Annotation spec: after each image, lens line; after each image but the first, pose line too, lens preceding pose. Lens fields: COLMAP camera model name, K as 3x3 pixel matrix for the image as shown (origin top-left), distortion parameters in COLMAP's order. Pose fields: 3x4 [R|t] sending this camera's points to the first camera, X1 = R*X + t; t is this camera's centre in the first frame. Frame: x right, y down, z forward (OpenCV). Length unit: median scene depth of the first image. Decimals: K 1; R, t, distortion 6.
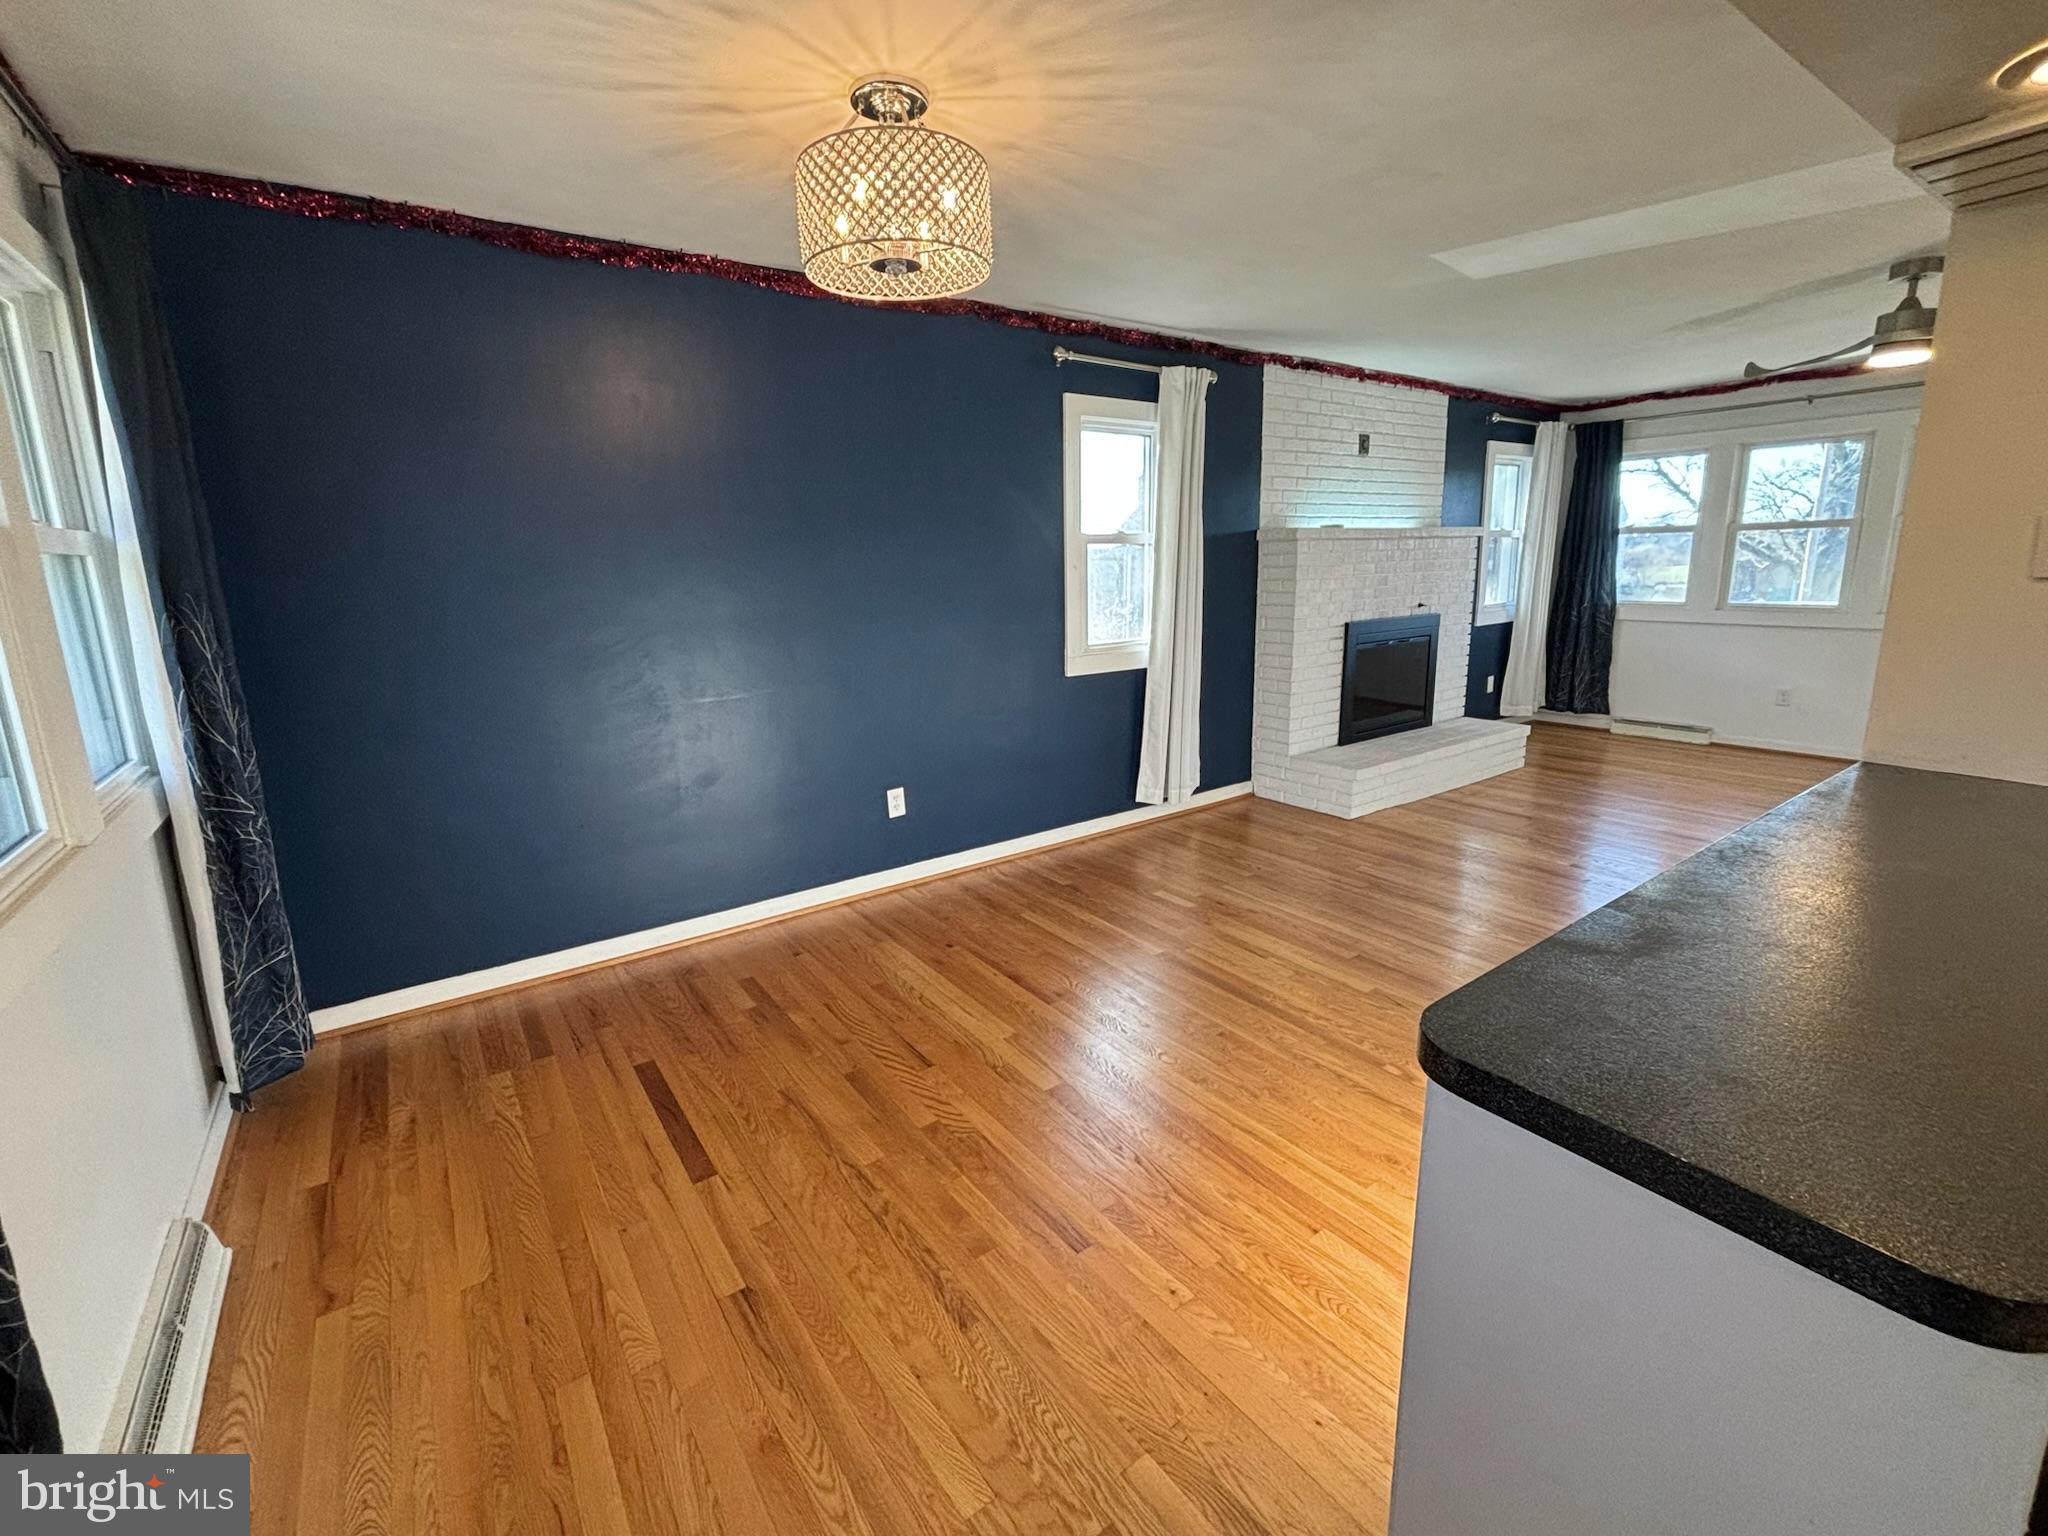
lens RADIAL K [[909.8, 0, 1046.8], [0, 909.8, 741.6], [0, 0, 1]] dist [0.016728, -0.000462]
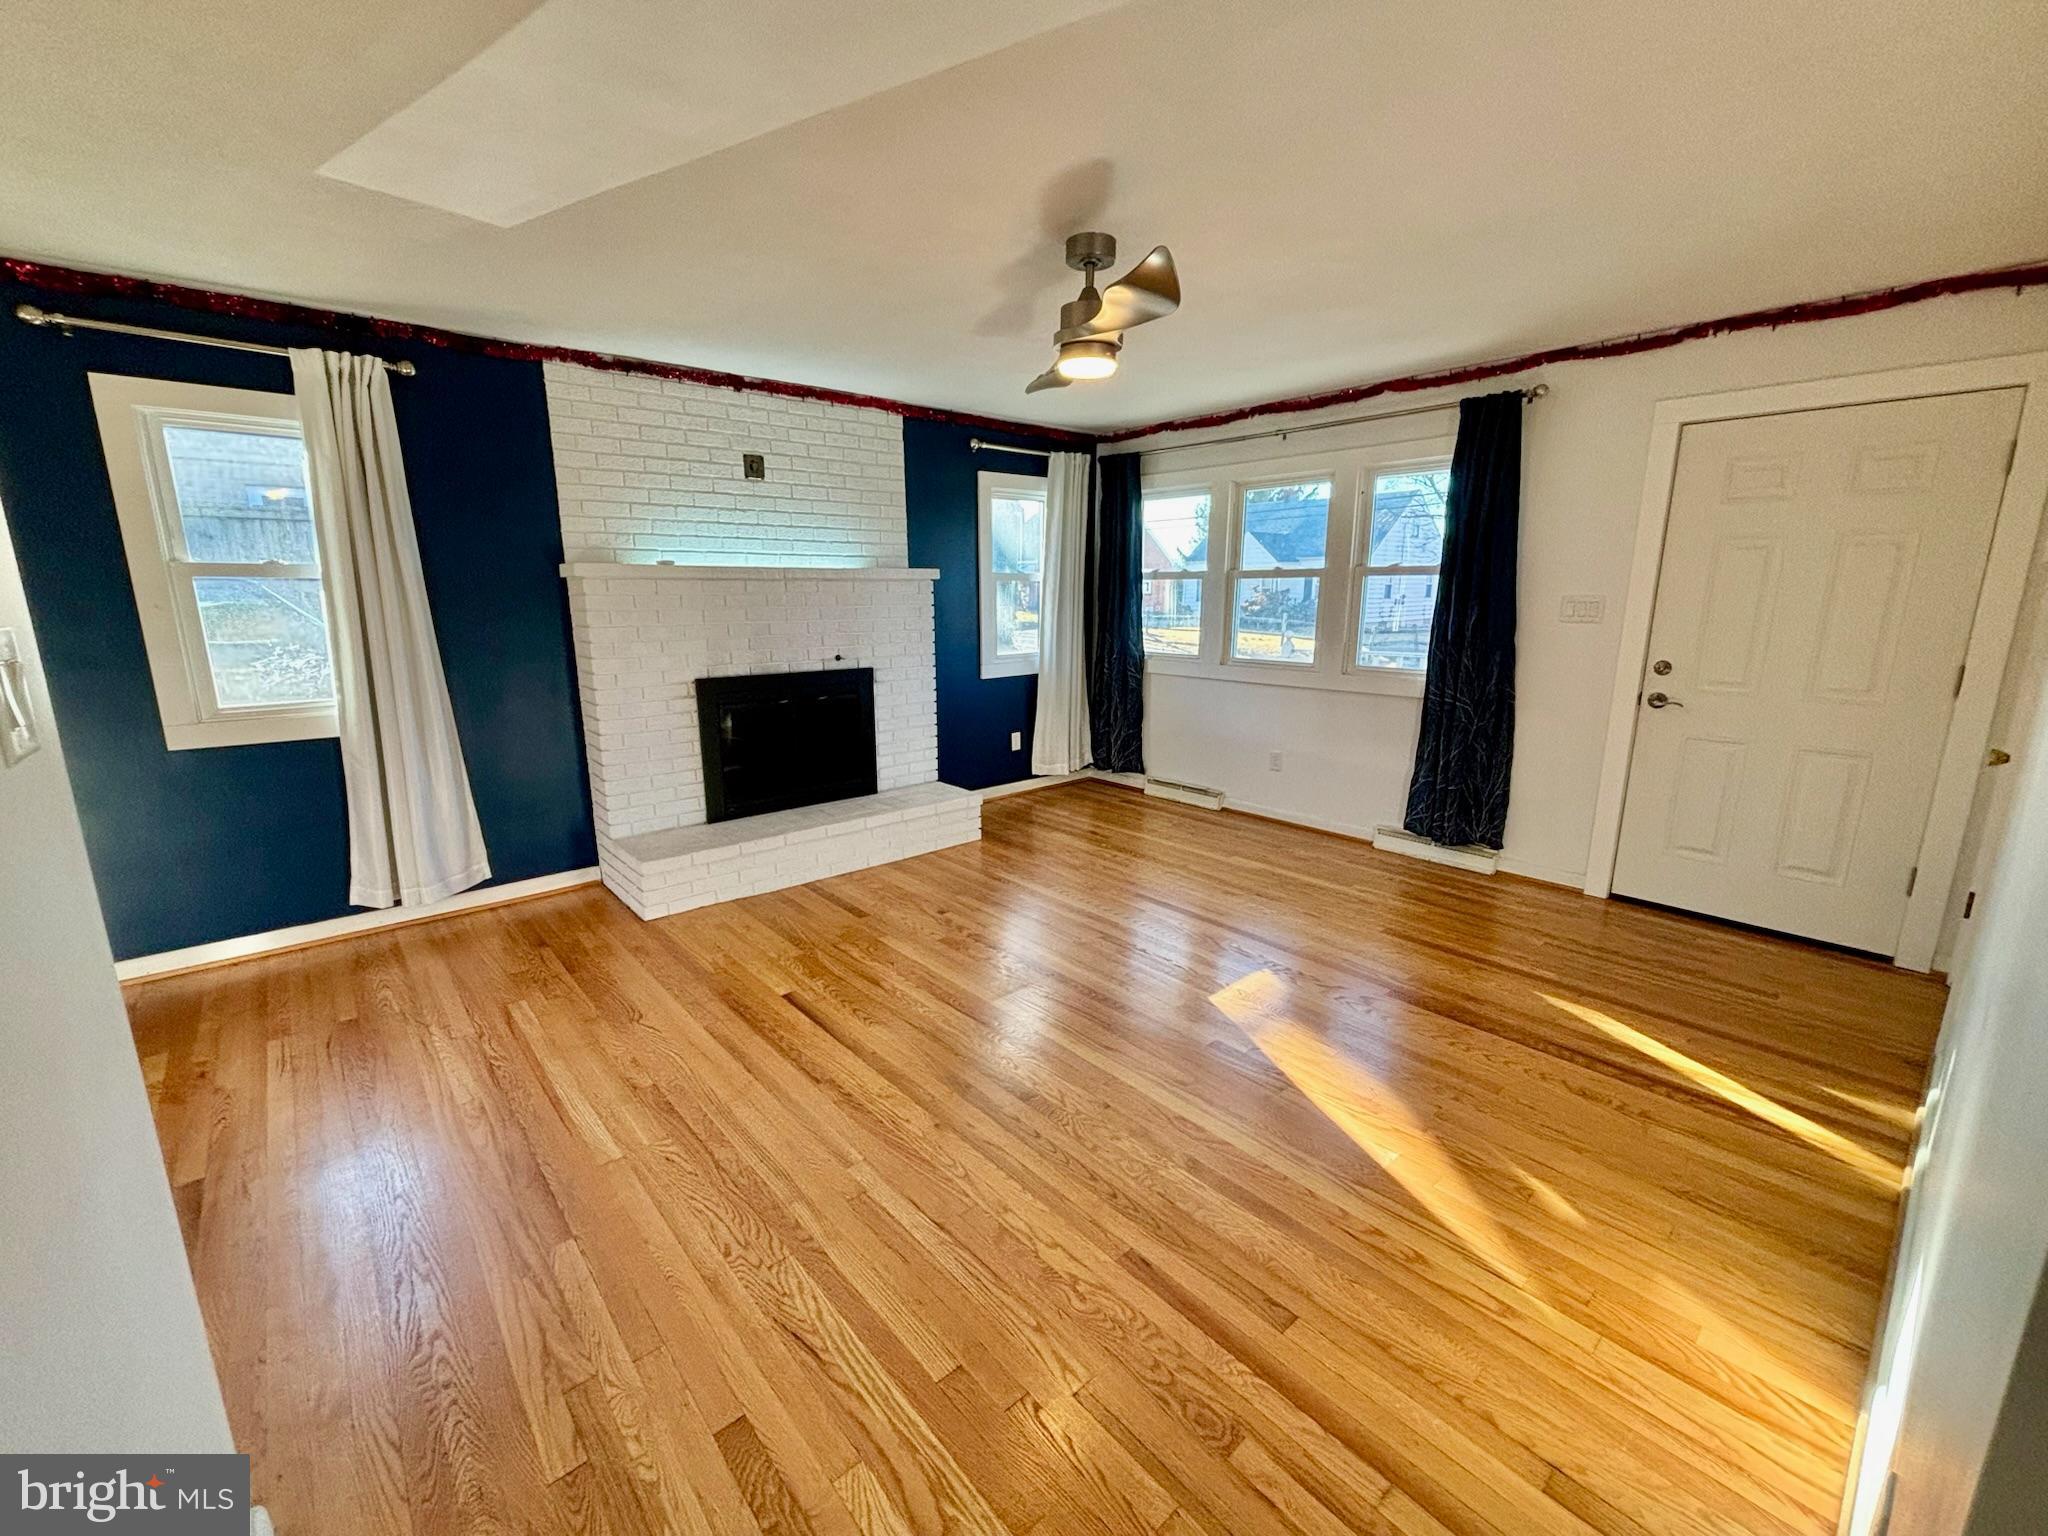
lens RADIAL K [[848.6, 0, 1018.4], [0, 848.6, 780.1], [0, 0, 1]] dist [-0.000428, -0.000252]
pose [[0.997603, 0.002999, 0.069127, 0.552984], [-0.004617, 0.999719, 0.023264, -0.055387], [-0.069038, -0.023527, 0.997337, 0.194875]]
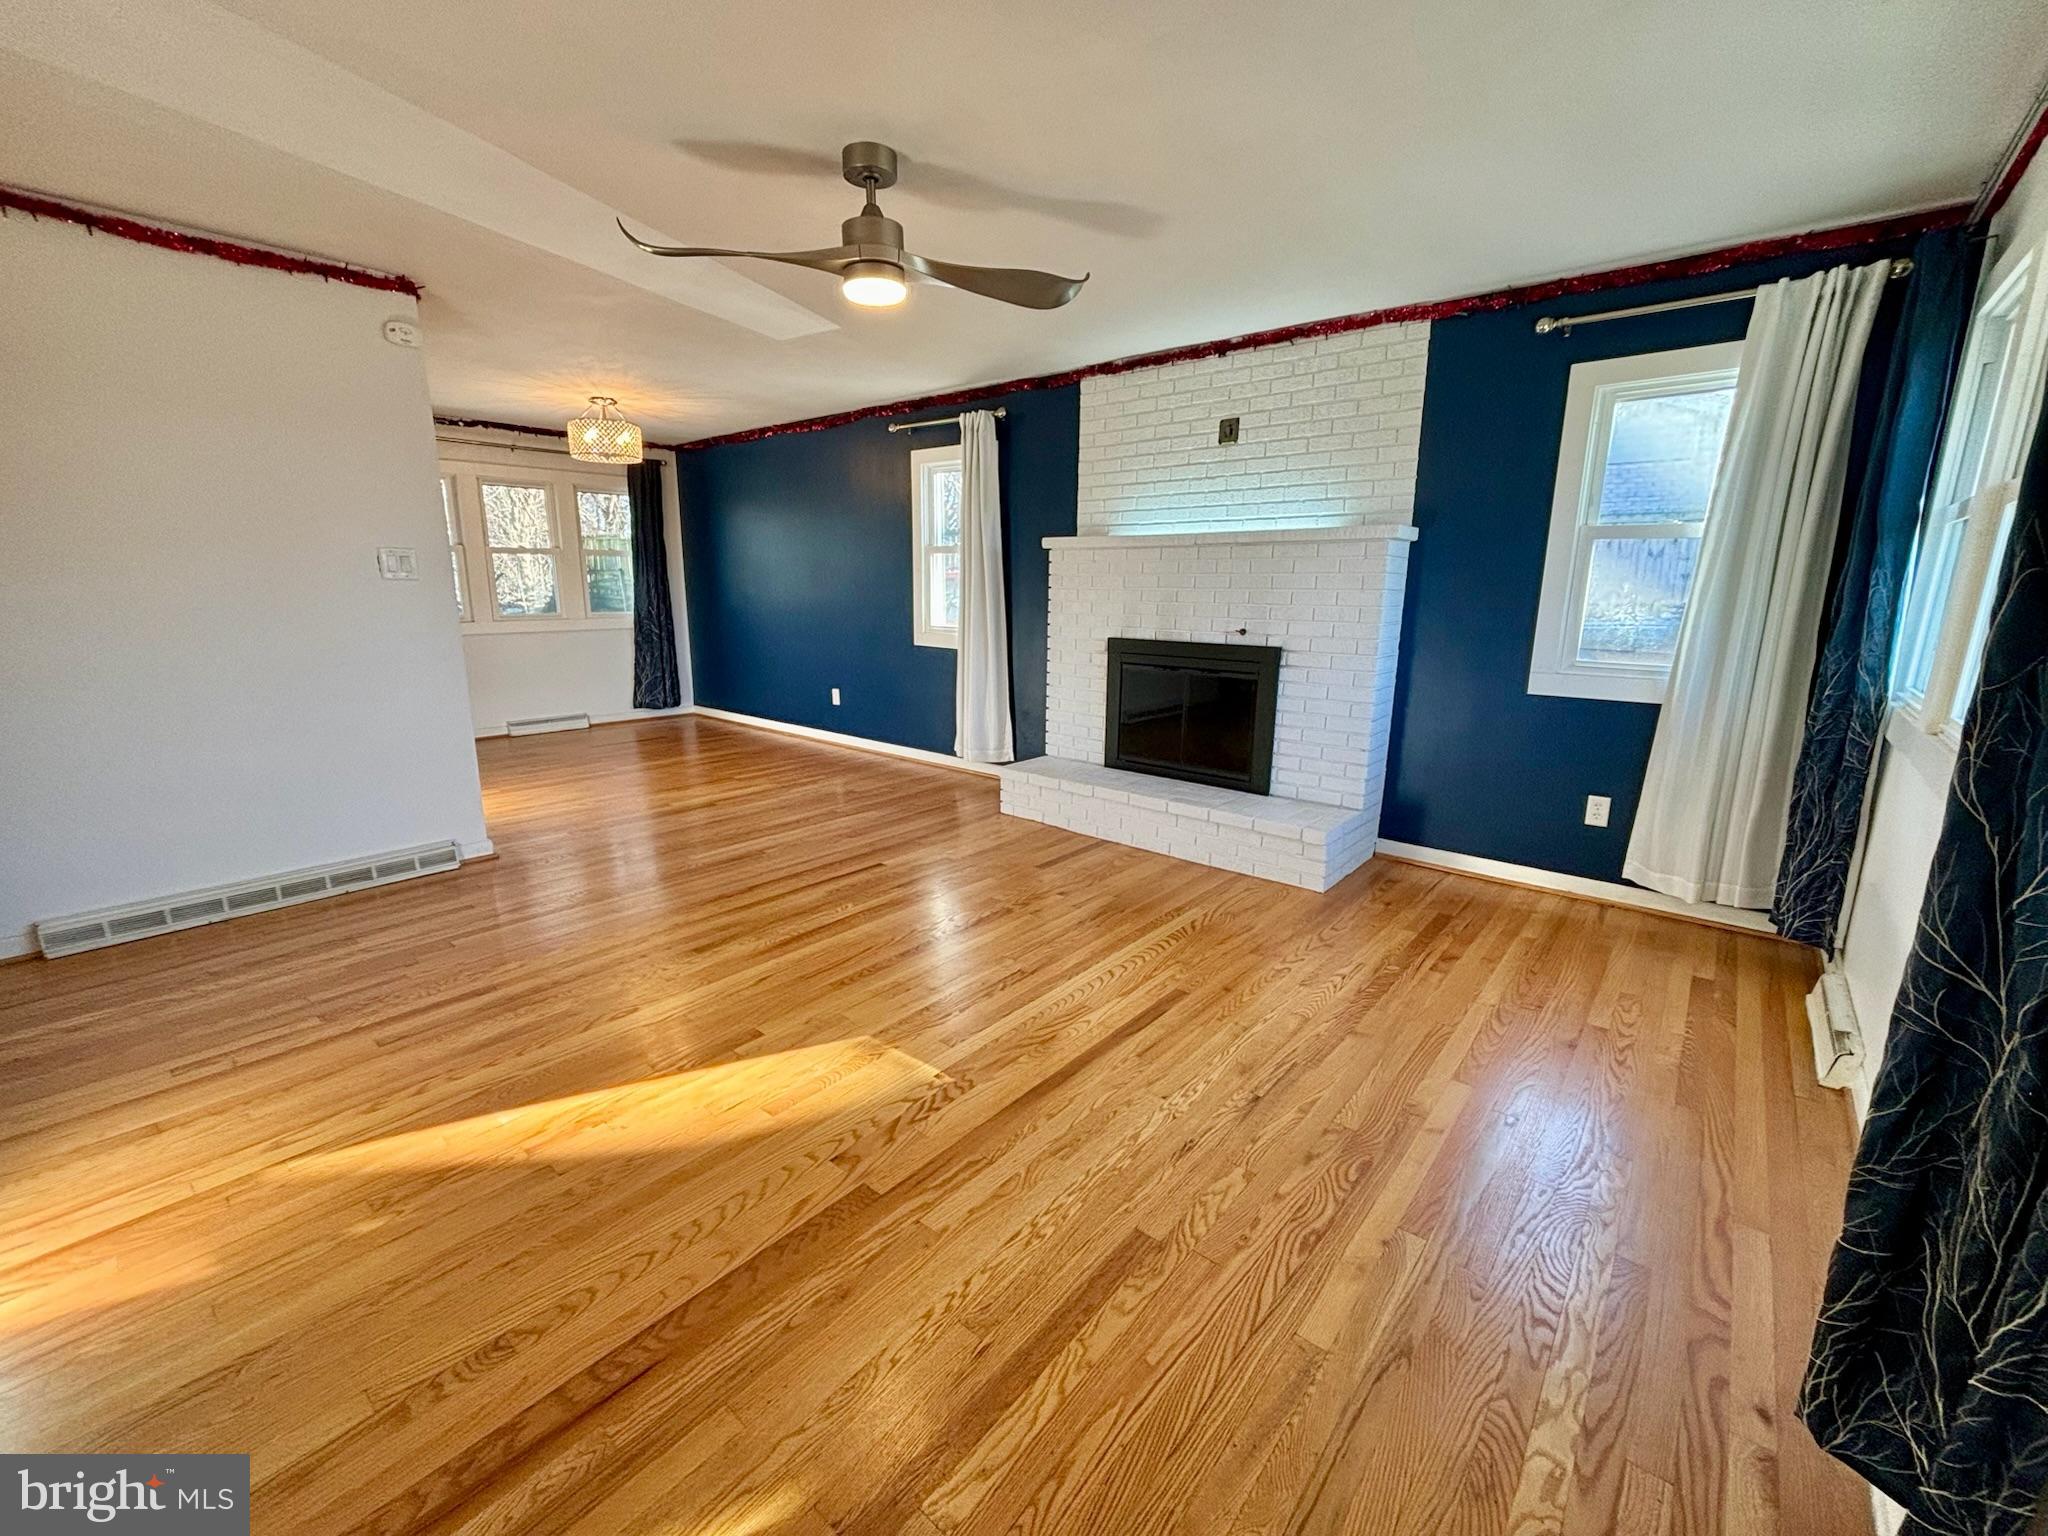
lens RADIAL K [[848.6, 0, 1023.0], [0, 848.6, 780.6], [0, 0, 1]] dist [-0.000428, -0.000252]
pose [[0.208365, 0.243069, -0.947366, 1.144696], [-0.211285, 0.956941, 0.199055, -0.139323], [0.954957, 0.158688, 0.250750, 0.697024]]
